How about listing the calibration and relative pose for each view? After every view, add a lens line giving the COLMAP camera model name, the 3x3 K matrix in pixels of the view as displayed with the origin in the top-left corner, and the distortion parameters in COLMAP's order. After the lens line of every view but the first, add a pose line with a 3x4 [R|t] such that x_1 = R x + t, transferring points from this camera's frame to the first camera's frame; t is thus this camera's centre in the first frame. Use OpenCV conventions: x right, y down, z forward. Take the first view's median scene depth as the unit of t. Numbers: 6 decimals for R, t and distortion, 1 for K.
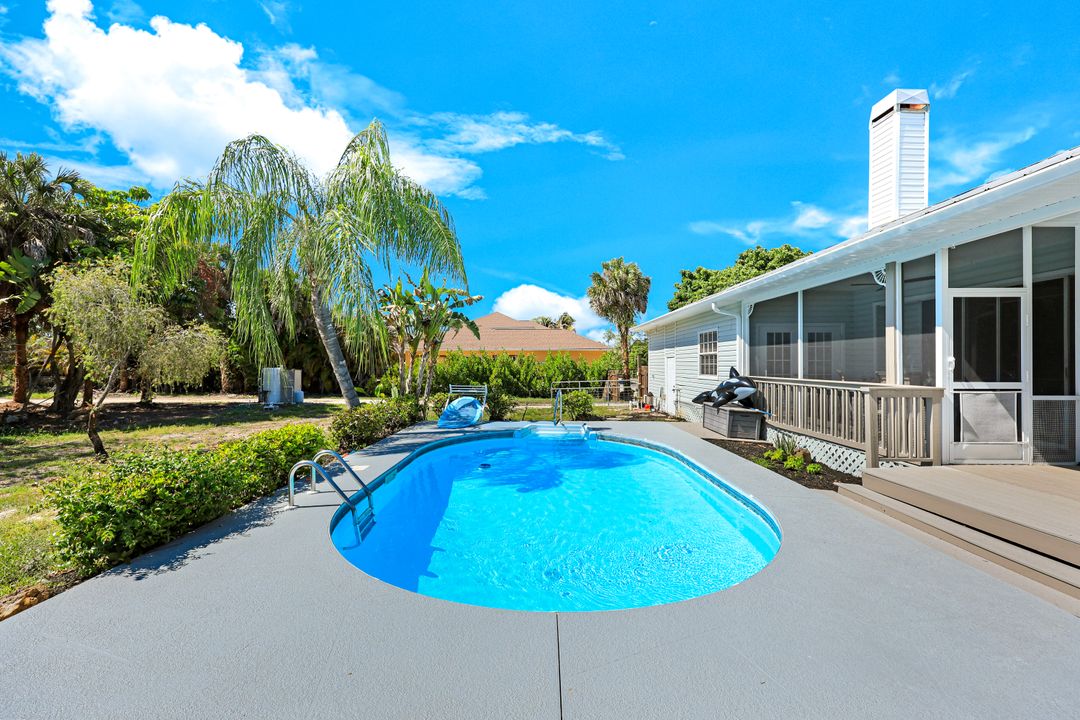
lens RADIAL K [[435.3, 0, 532.4], [0, 435.3, 361.7], [0, 0, 1]] dist [0.000183, 0.000073]
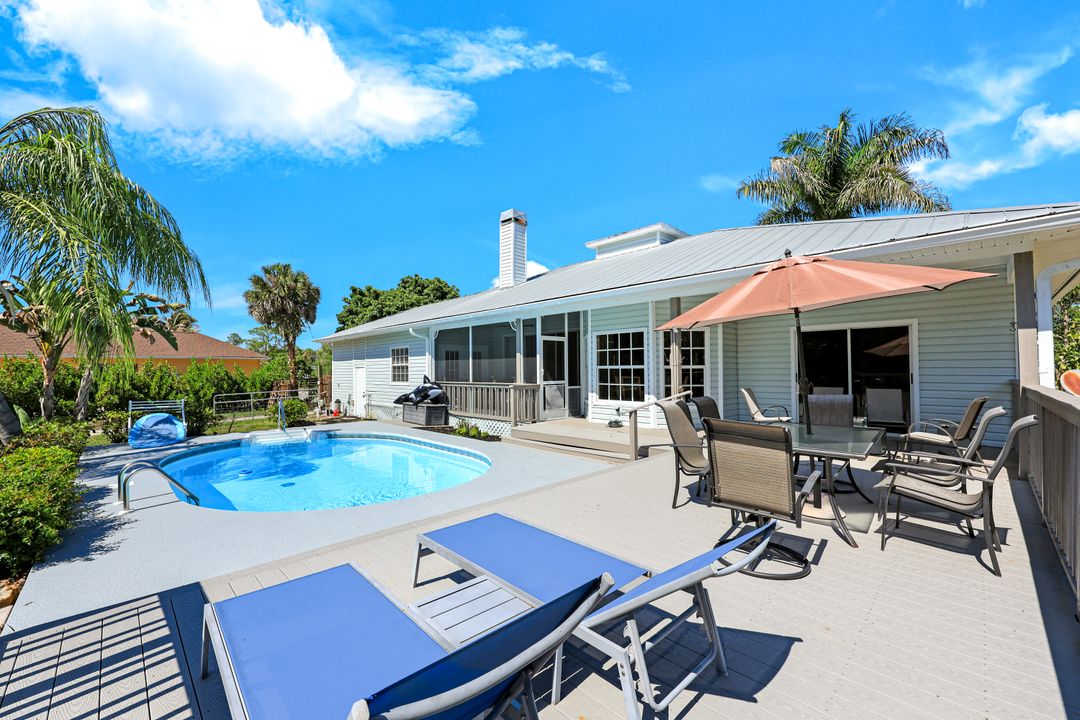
lens RADIAL K [[435.3, 0, 532.4], [0, 435.3, 361.7], [0, 0, 1]] dist [0.000183, 0.000073]
pose [[0.711882, 0.004997, 0.702281, -0.272050], [0.007888, 0.999855, -0.015110, -0.007939], [-0.702255, 0.016296, 0.711739, -0.227682]]
